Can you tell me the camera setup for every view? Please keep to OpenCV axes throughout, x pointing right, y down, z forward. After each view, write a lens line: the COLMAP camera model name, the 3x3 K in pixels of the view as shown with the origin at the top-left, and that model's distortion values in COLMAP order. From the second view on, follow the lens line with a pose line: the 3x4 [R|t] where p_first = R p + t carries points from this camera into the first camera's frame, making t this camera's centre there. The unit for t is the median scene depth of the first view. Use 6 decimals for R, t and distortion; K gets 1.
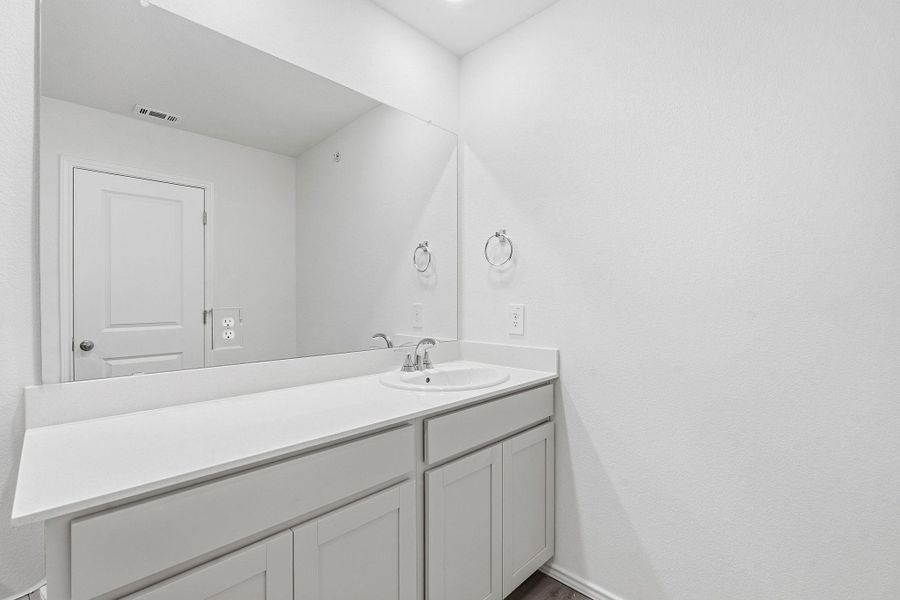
lens RADIAL K [[401.3, 0, 448.9], [0, 401.3, 299.5], [0, 0, 1]] dist [-0.014086, 0.001462]
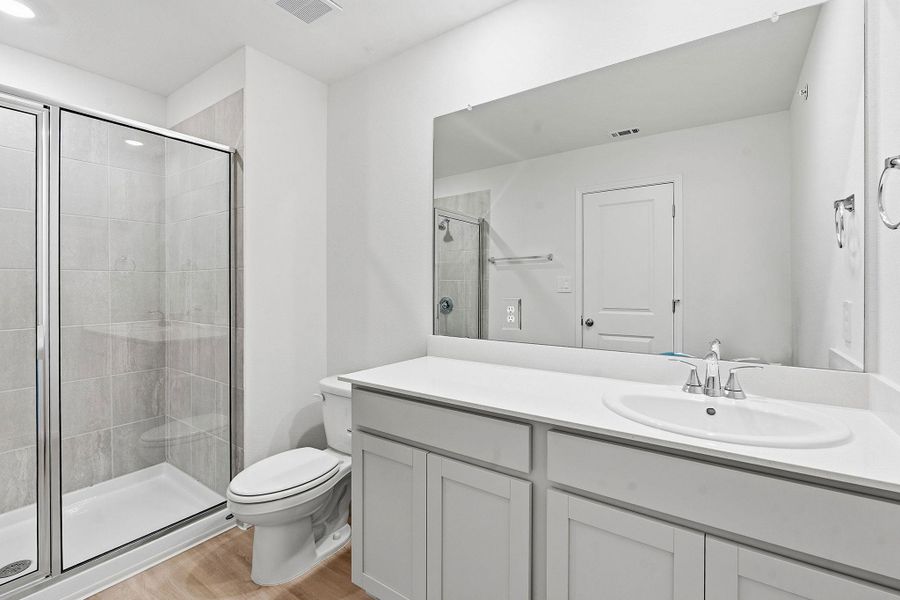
lens RADIAL K [[401.3, 0, 447.8], [0, 401.3, 295.4], [0, 0, 1]] dist [-0.014086, 0.001462]
pose [[0.163619, 0.025706, -0.986189, 0.544991], [-0.000986, 0.999664, 0.025894, -0.018753], [0.986523, -0.003264, 0.163590, 0.429337]]
